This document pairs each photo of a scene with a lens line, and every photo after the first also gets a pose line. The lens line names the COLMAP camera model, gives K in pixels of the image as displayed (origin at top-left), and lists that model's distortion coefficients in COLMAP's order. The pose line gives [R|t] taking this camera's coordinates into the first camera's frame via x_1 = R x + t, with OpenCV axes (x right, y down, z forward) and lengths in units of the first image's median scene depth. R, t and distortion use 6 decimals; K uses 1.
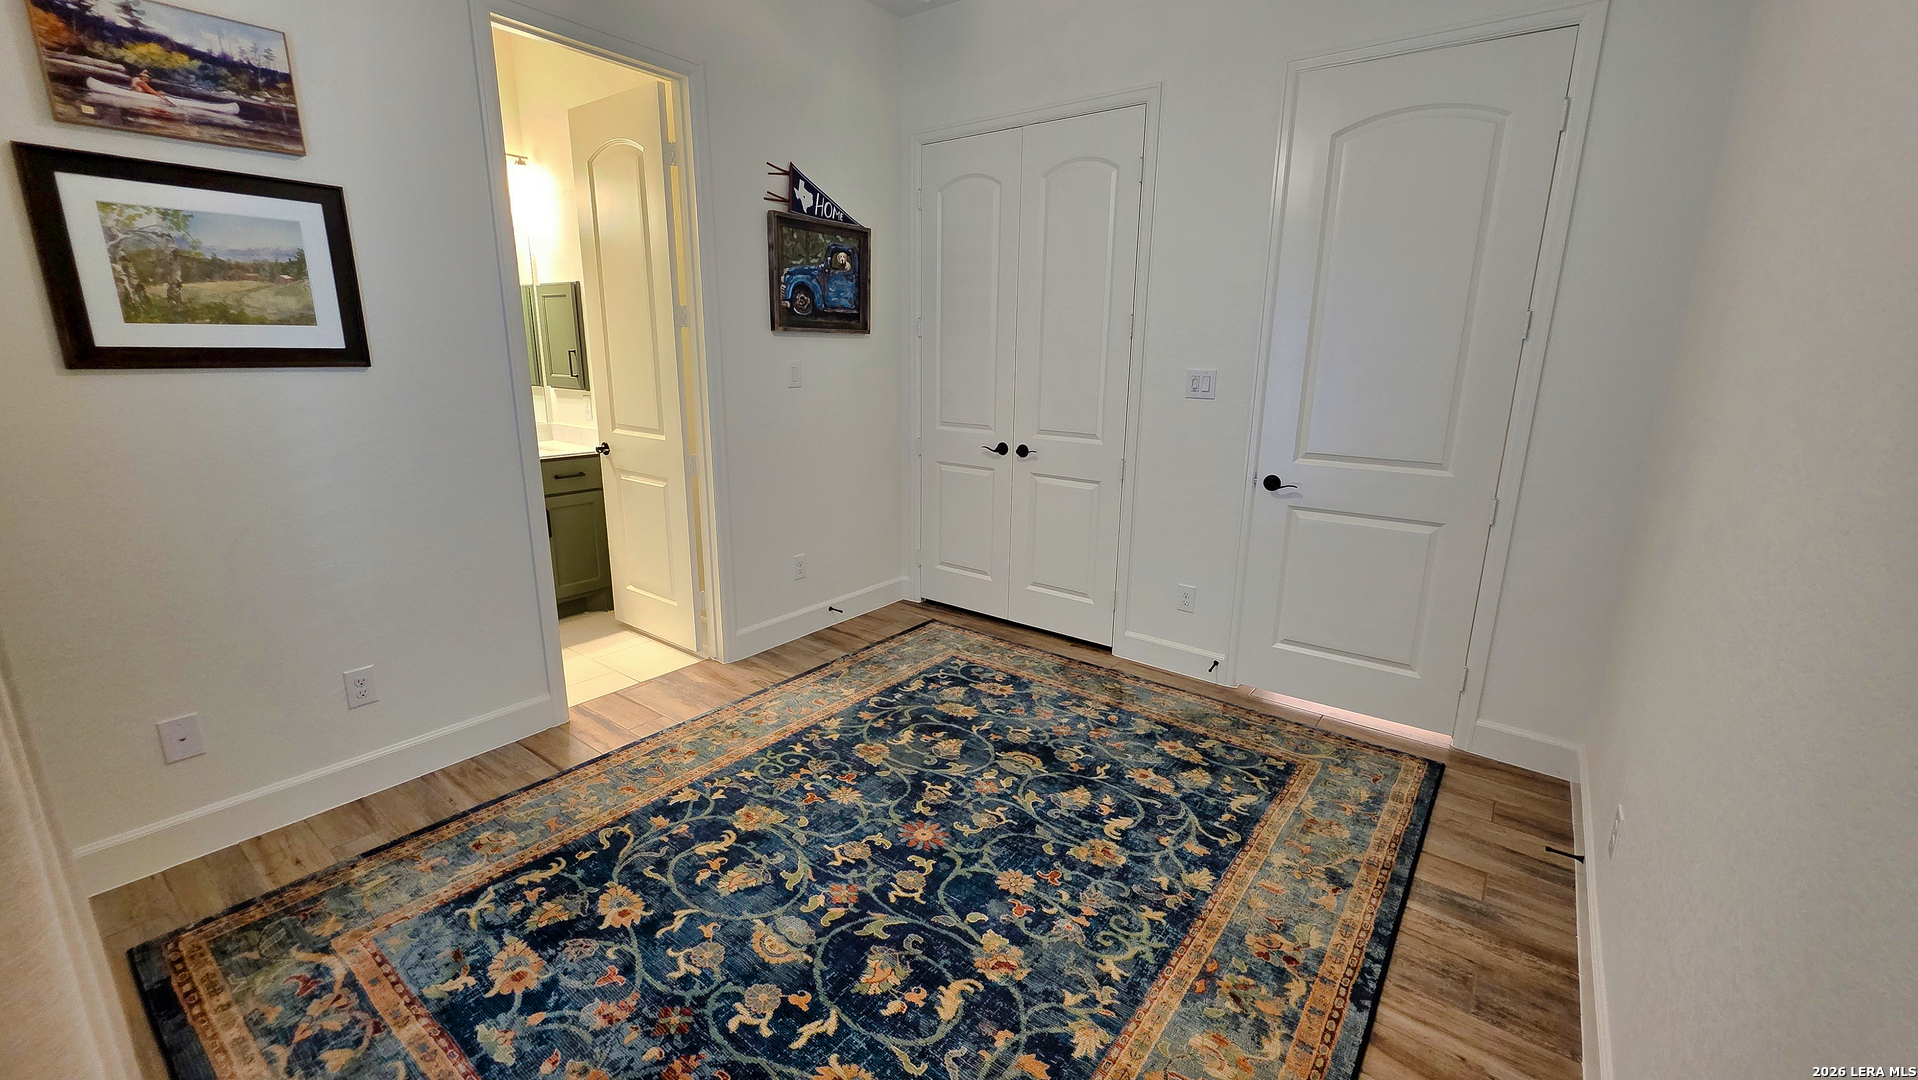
lens RADIAL K [[774.1, 0, 963.9], [0, 774.1, 531.0], [0, 0, 1]] dist [0.002475, -0.000160]
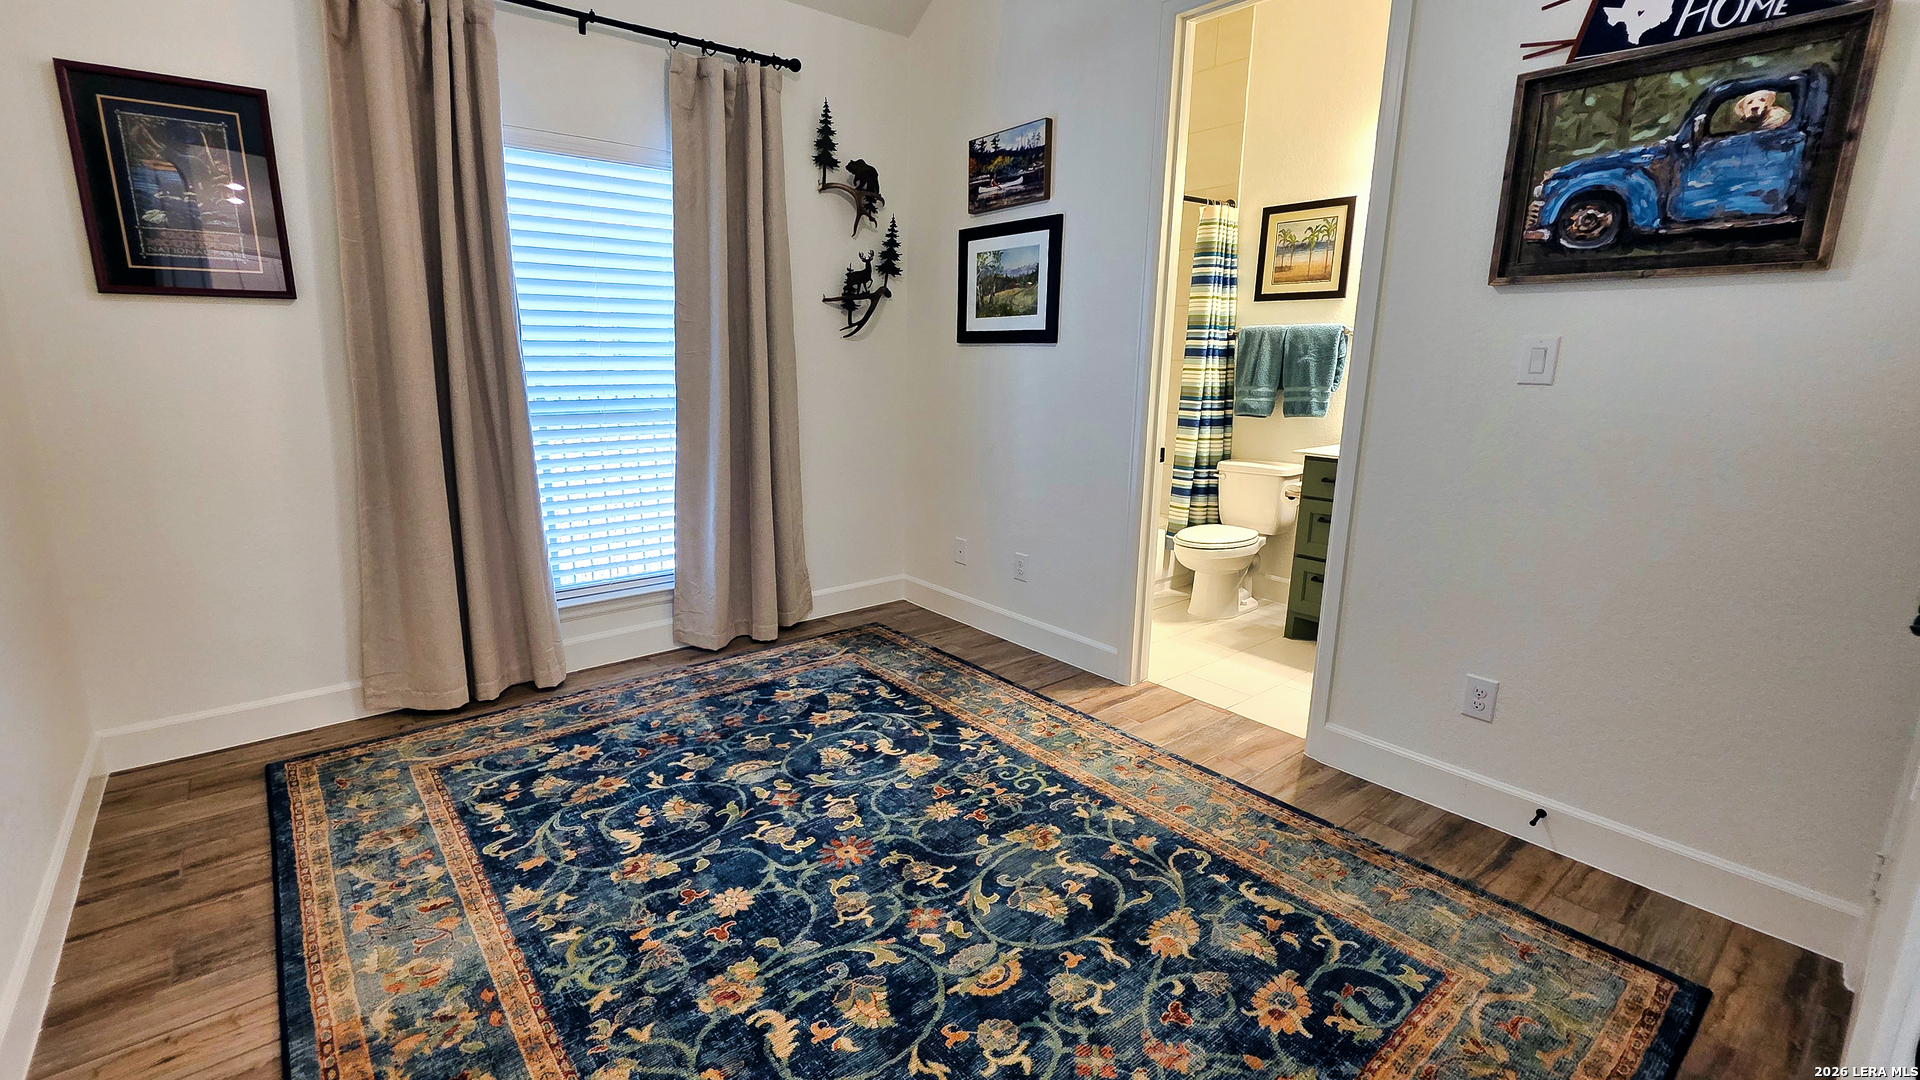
lens RADIAL K [[838.3, 0, 915.1], [0, 838.3, 537.1], [0, 0, 1]] dist [0.003526, -0.000243]
pose [[-0.258063, 0.190401, -0.947181, 0.835245], [-0.236408, 0.938139, 0.252994, -0.224679], [0.936758, 0.289210, -0.197087, 1.263181]]
